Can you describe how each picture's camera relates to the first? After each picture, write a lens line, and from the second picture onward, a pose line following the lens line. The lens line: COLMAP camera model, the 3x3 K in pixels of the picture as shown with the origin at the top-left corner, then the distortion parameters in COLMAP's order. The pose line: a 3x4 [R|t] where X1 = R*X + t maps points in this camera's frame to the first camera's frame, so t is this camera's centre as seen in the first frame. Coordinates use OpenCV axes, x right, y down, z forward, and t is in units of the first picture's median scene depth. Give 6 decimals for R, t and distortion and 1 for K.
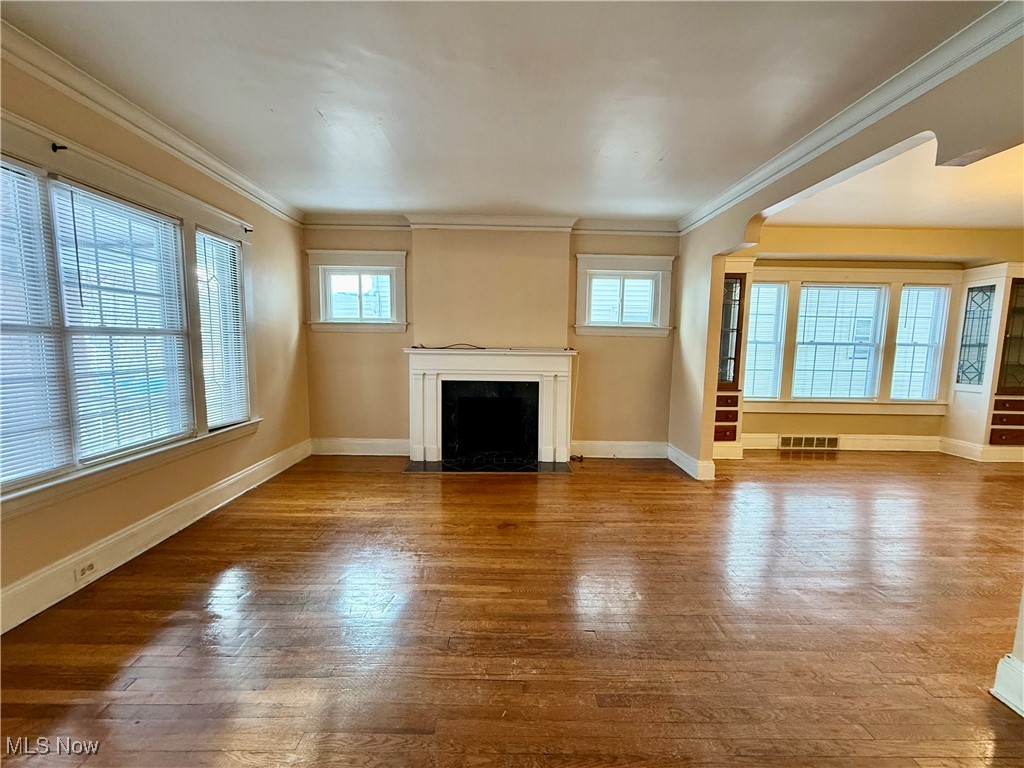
lens RADIAL K [[405.6, 0, 510.7], [0, 405.6, 384.0], [0, 0, 1]] dist [-0.000436, -0.000240]
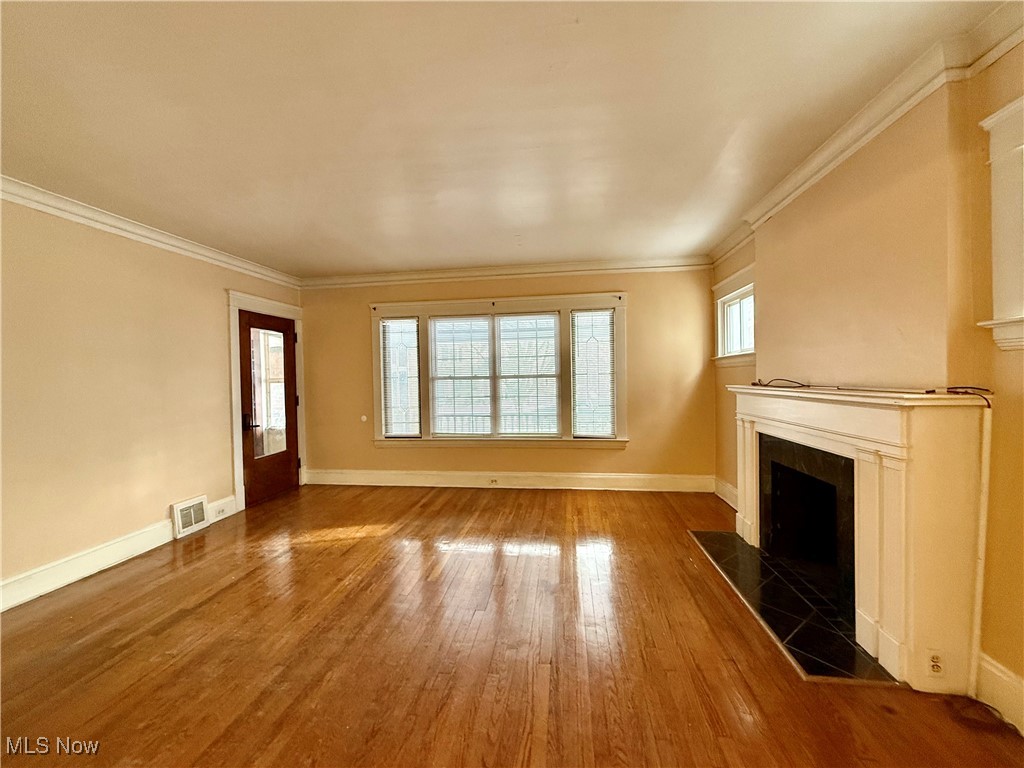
lens RADIAL K [[404.7, 0, 510.1], [0, 404.7, 383.0], [0, 0, 1]] dist [-0.000332, -0.000059]
pose [[-0.153924, 0.002409, -0.988080, 0.546723], [-0.084779, 0.996277, 0.015636, -0.062603], [0.984439, 0.086176, -0.153147, 0.636427]]
